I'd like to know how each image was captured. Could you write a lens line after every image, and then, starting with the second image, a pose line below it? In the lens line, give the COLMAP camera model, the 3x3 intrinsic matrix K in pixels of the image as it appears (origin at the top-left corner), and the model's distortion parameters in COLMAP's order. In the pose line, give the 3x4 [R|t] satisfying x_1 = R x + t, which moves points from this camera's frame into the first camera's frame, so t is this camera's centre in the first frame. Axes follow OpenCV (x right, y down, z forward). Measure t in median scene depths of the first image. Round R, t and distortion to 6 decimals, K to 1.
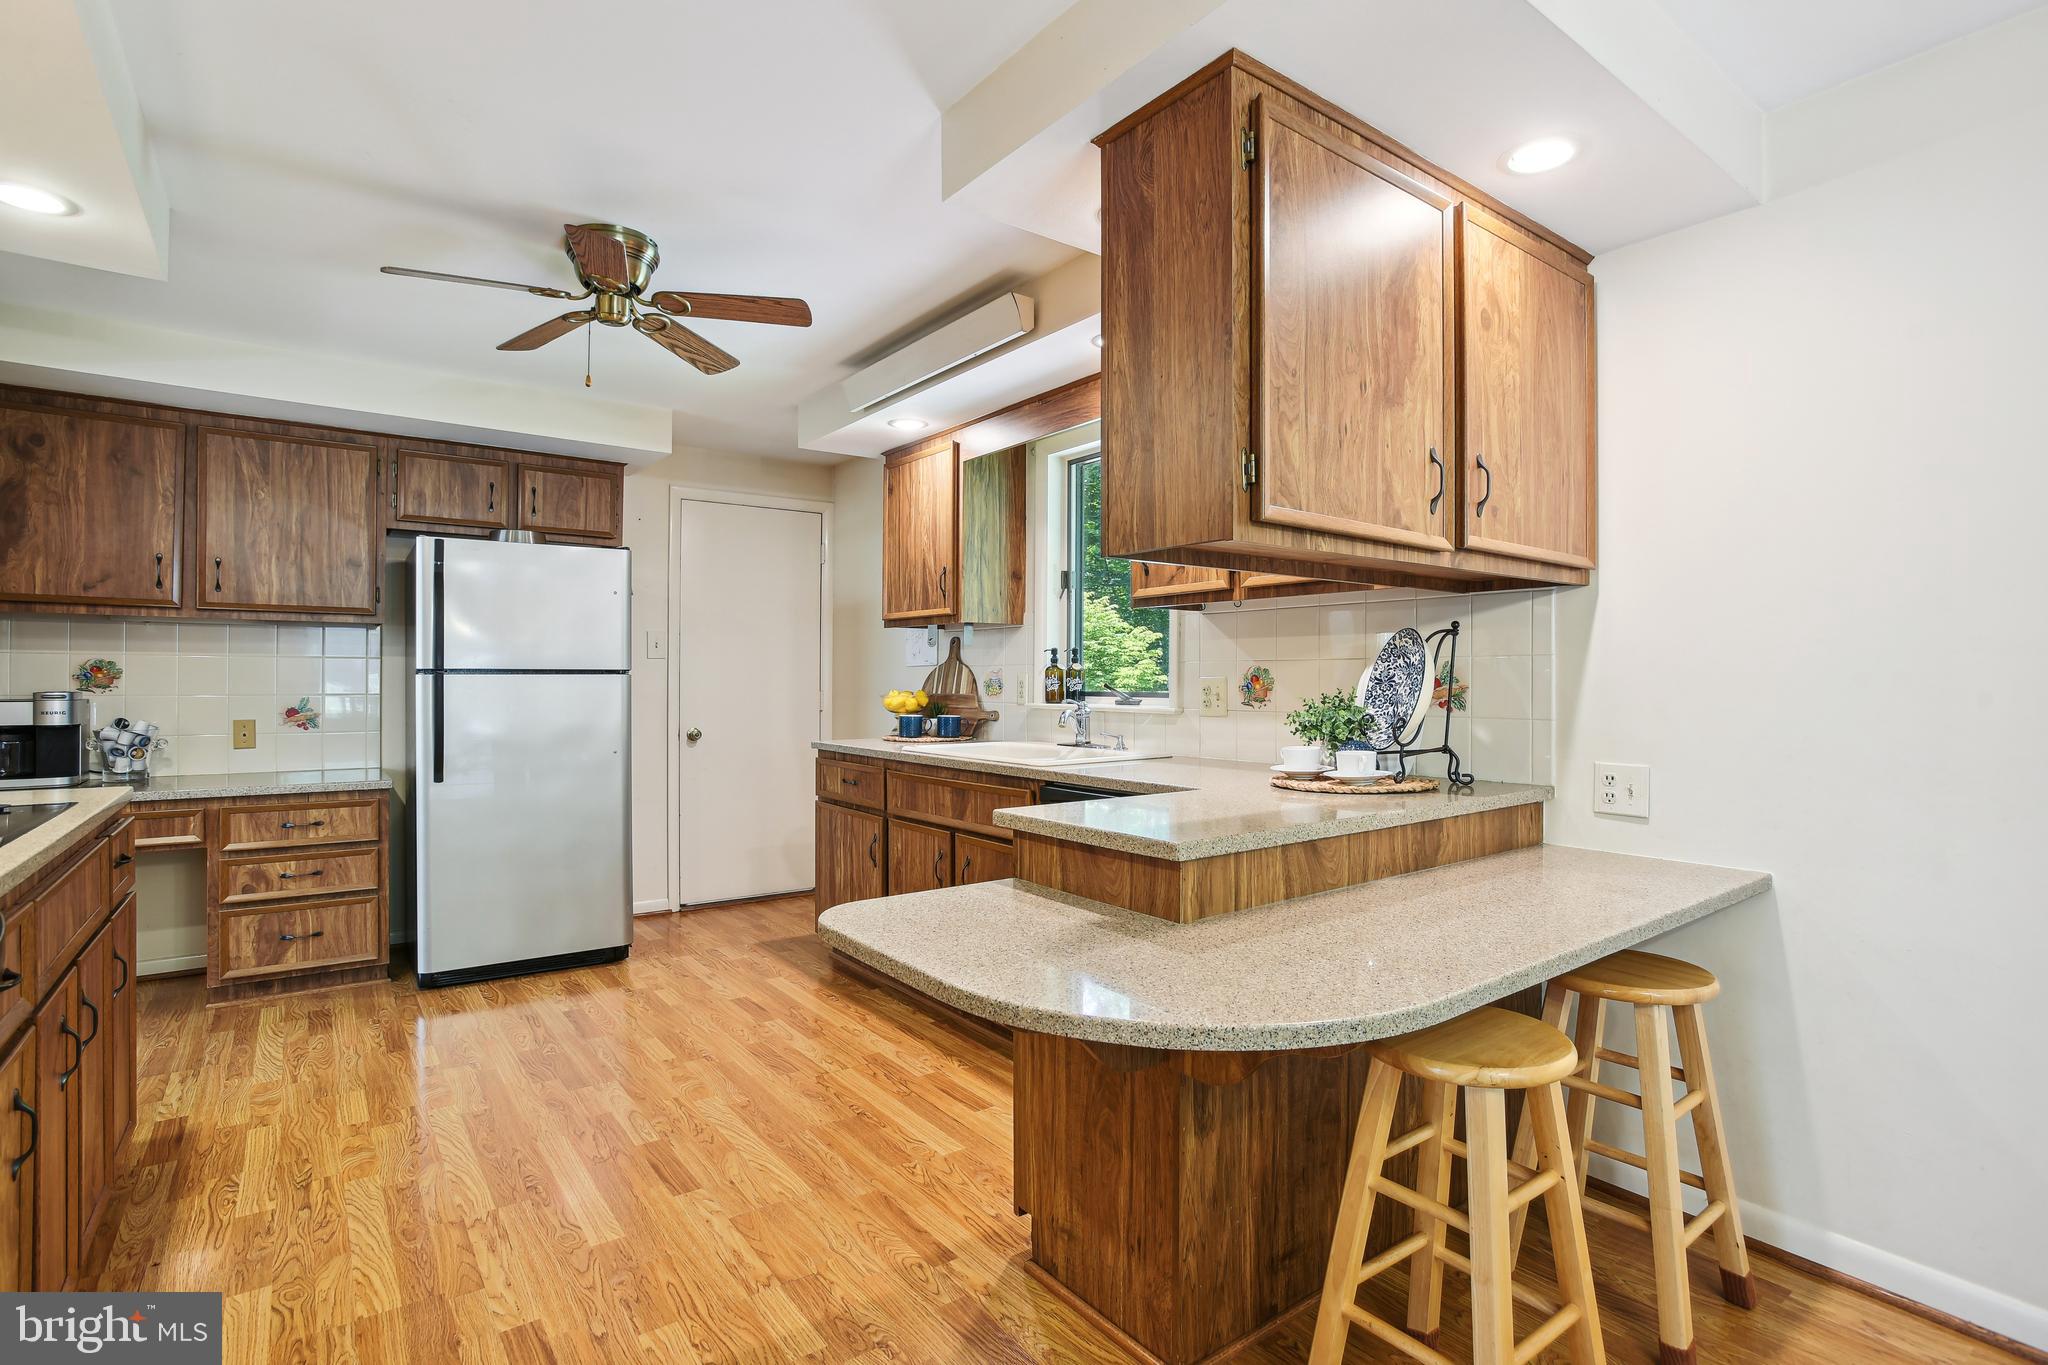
lens RADIAL K [[988.3, 0, 1035.3], [0, 988.3, 690.6], [0, 0, 1]] dist [-0.036536, 0.011431]
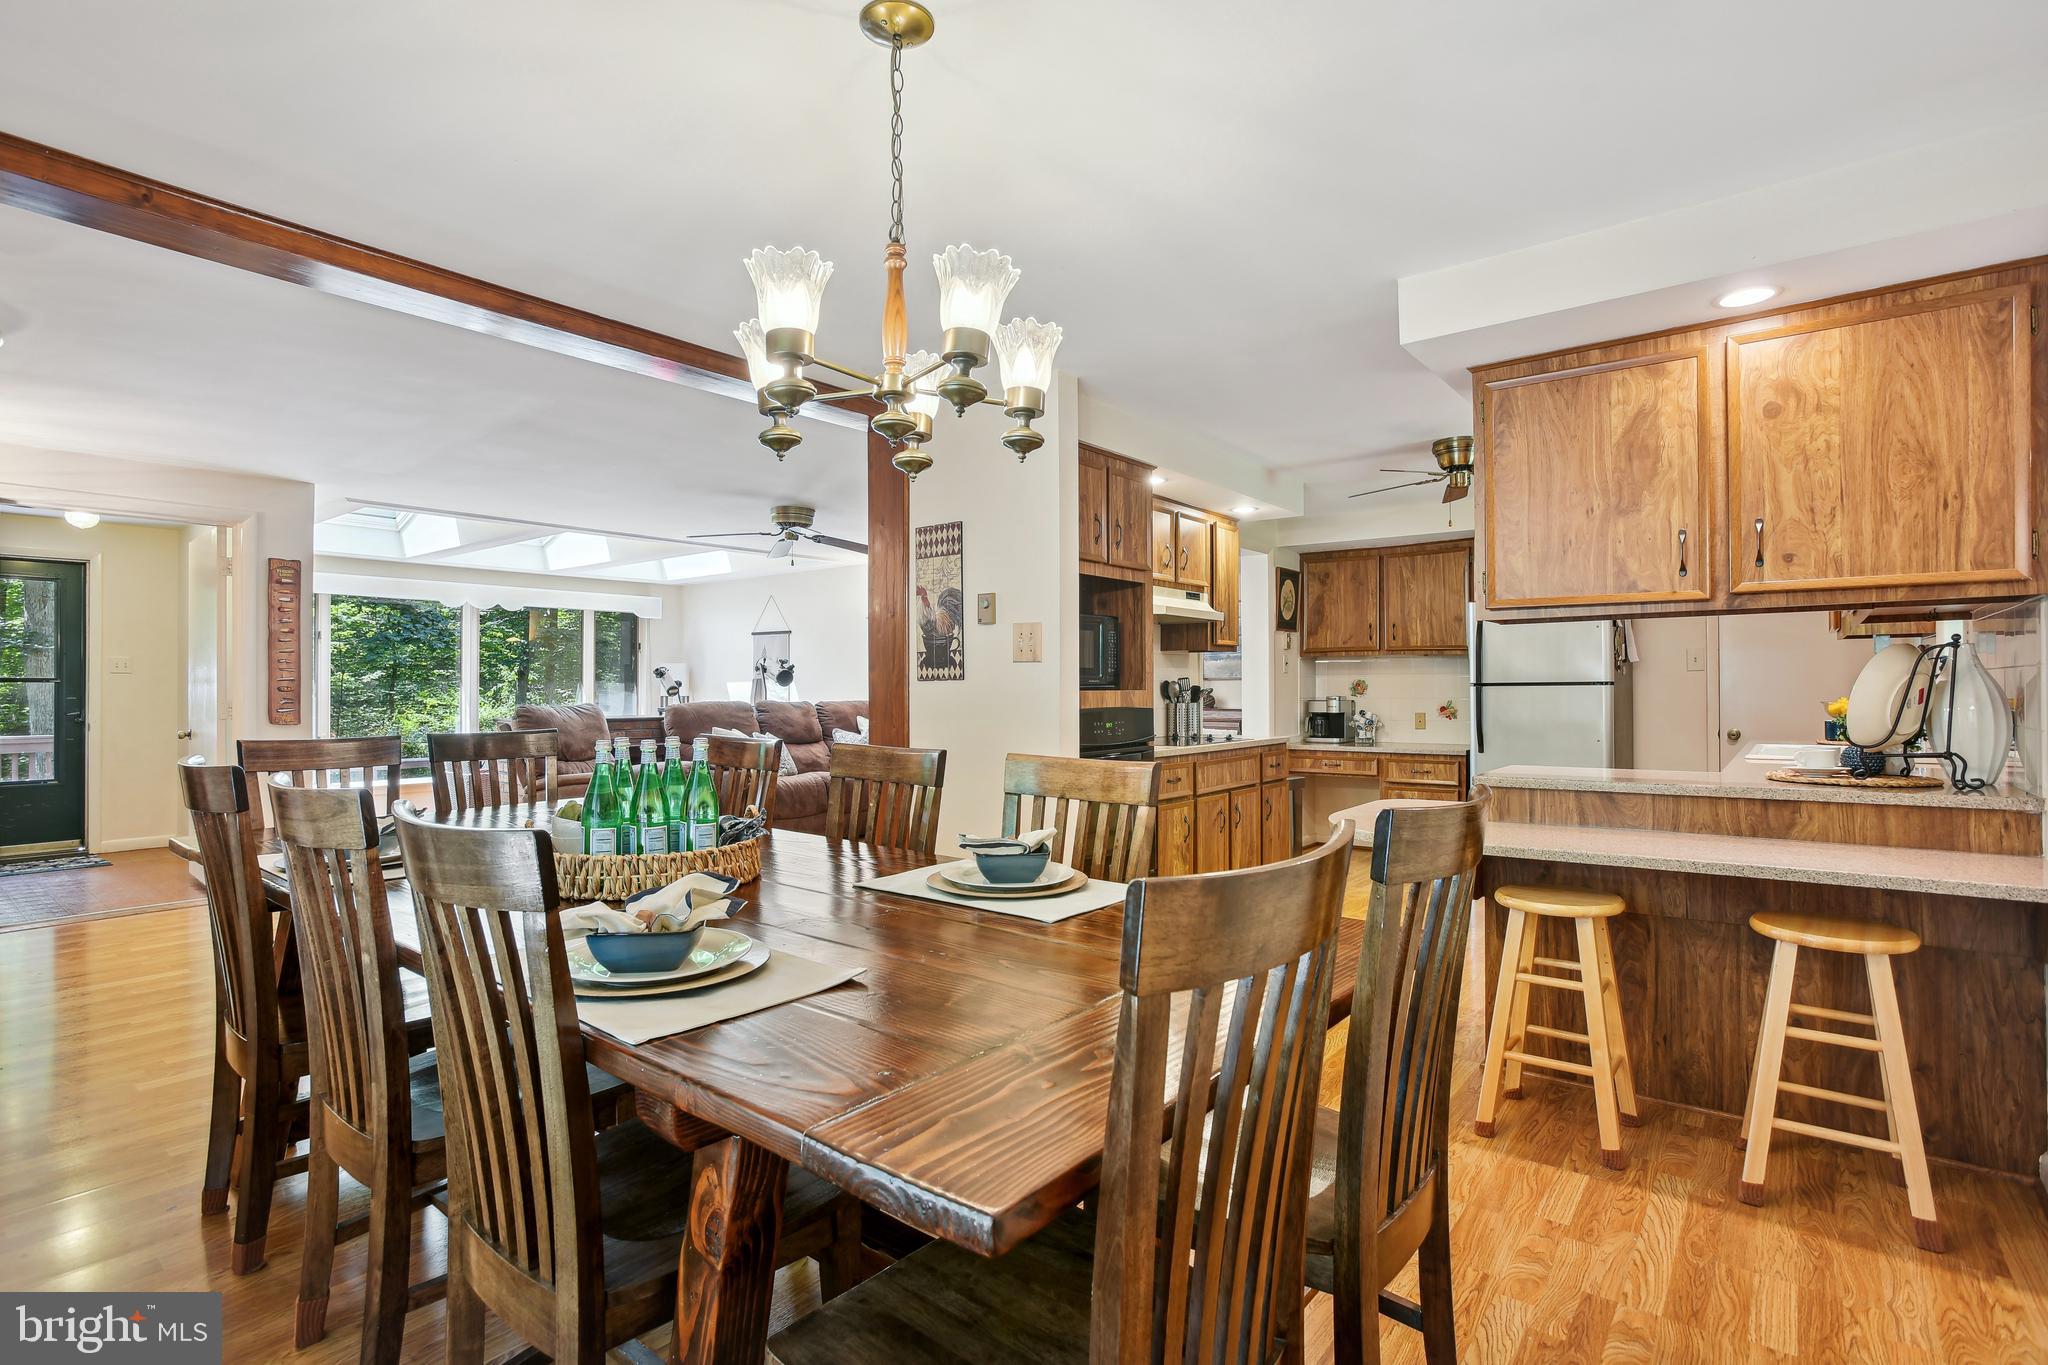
lens RADIAL K [[988.3, 0, 1029.8], [0, 988.3, 690.8], [0, 0, 1]] dist [-0.036536, 0.011431]
pose [[0.253426, -0.001987, -0.967353, 0.842974], [-0.003703, 0.999989, -0.003024, -0.001315], [0.967348, 0.004349, 0.253415, -0.157956]]
